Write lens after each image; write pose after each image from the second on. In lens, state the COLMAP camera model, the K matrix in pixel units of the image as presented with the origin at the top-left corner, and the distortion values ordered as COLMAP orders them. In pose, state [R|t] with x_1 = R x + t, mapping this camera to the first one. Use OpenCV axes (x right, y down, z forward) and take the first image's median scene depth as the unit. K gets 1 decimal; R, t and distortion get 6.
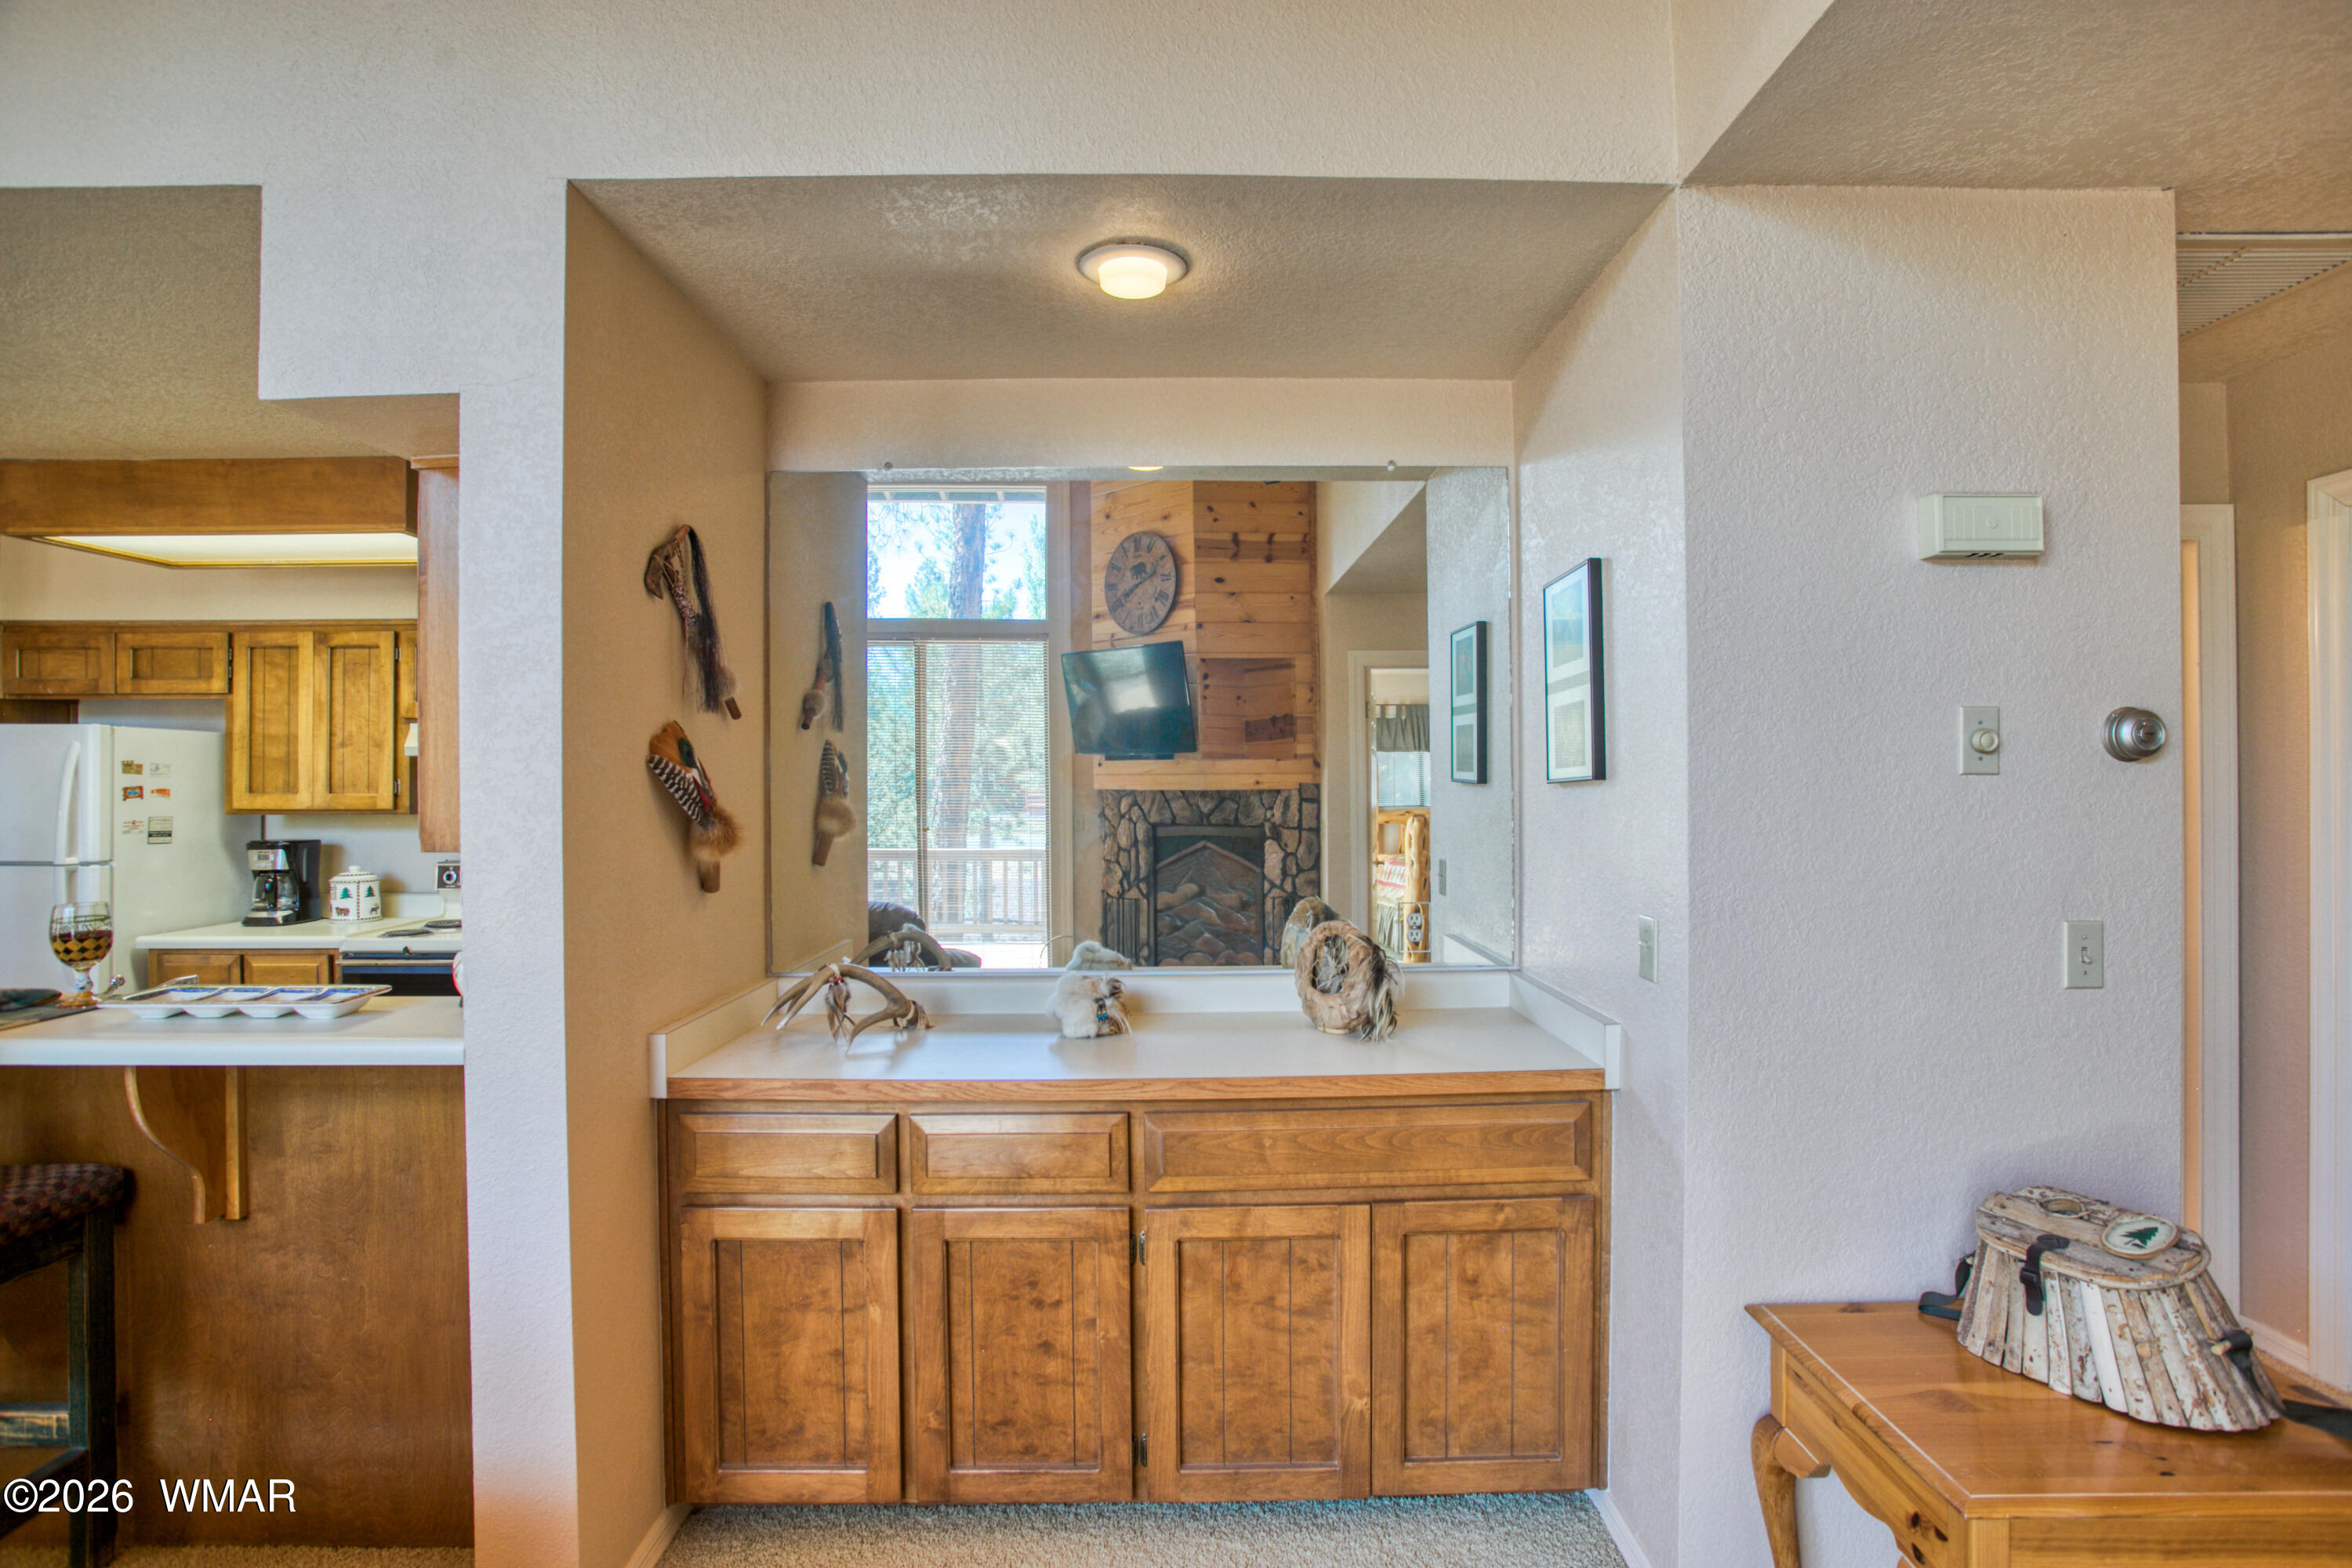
lens RADIAL K [[1140.4, 0, 1184.7], [0, 1140.4, 785.2], [0, 0, 1]] dist [-0.055359, 0.014087]
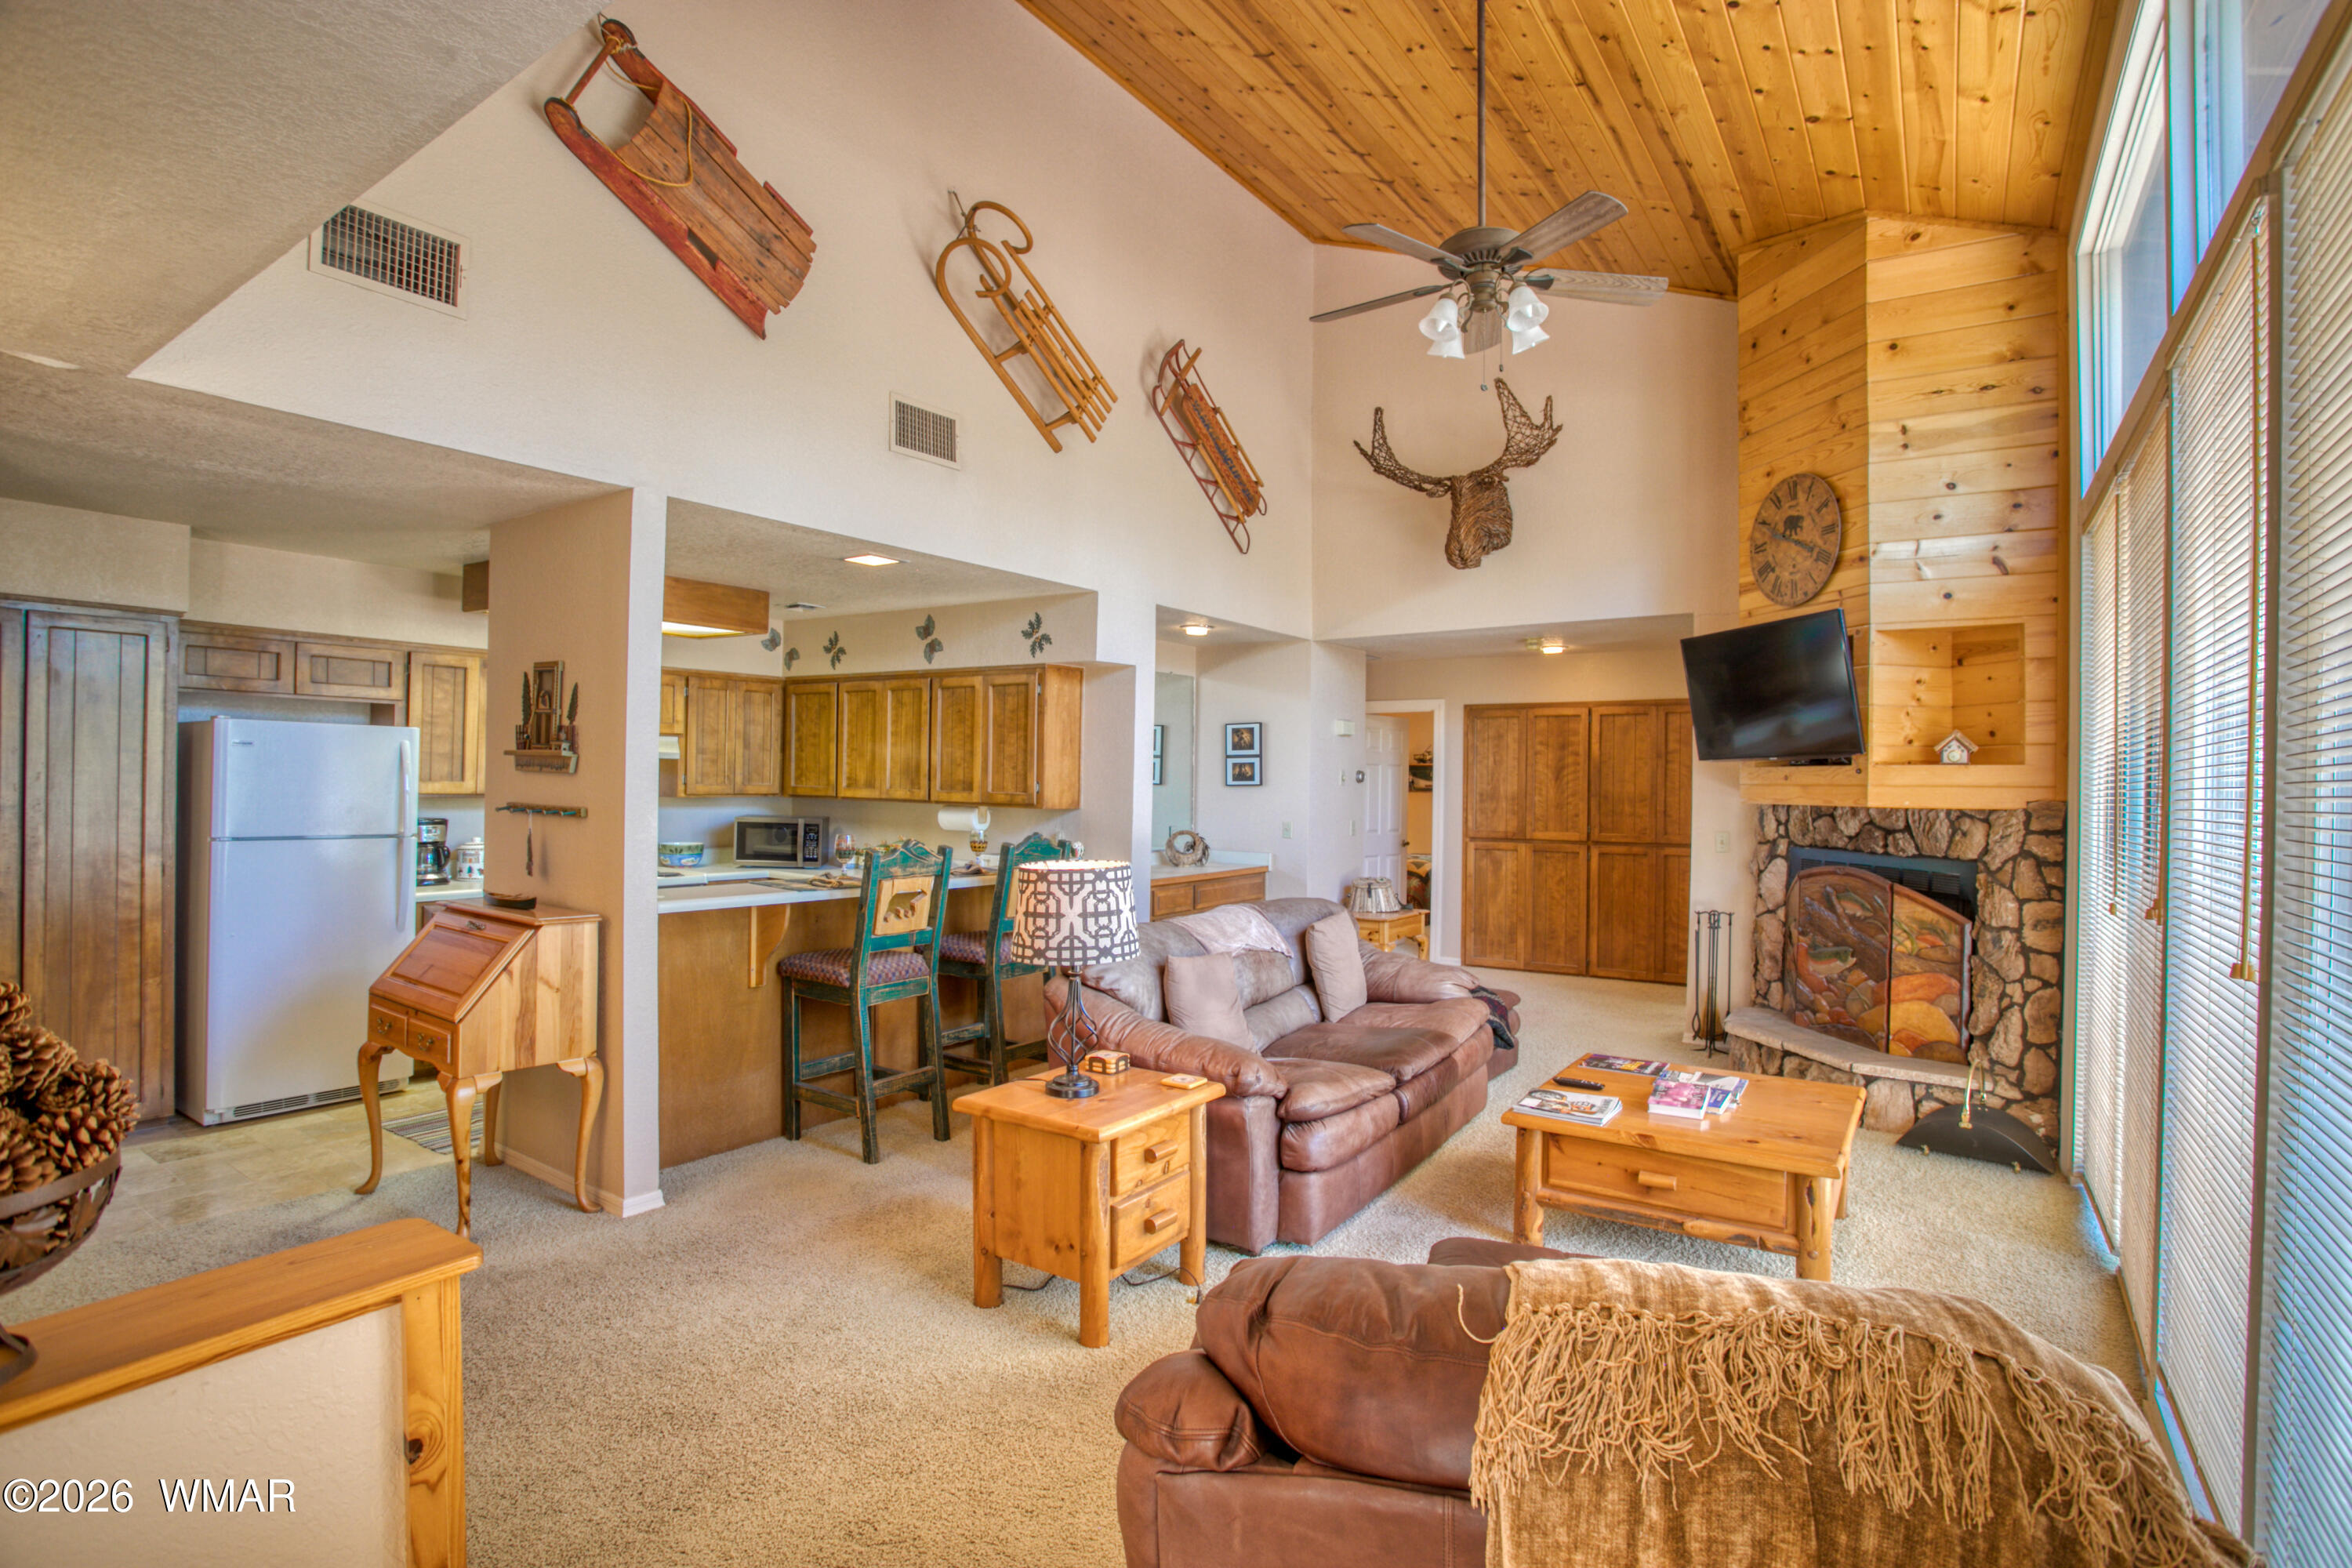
lens RADIAL K [[1140.4, 0, 1199.4], [0, 1140.4, 784.4], [0, 0, 1]] dist [-0.055359, 0.014087]
pose [[0.562907, 0.003661, 0.826512, -1.402912], [-0.020322, 0.999749, 0.009413, -0.019362], [-0.826270, -0.022095, 0.562840, -0.440177]]
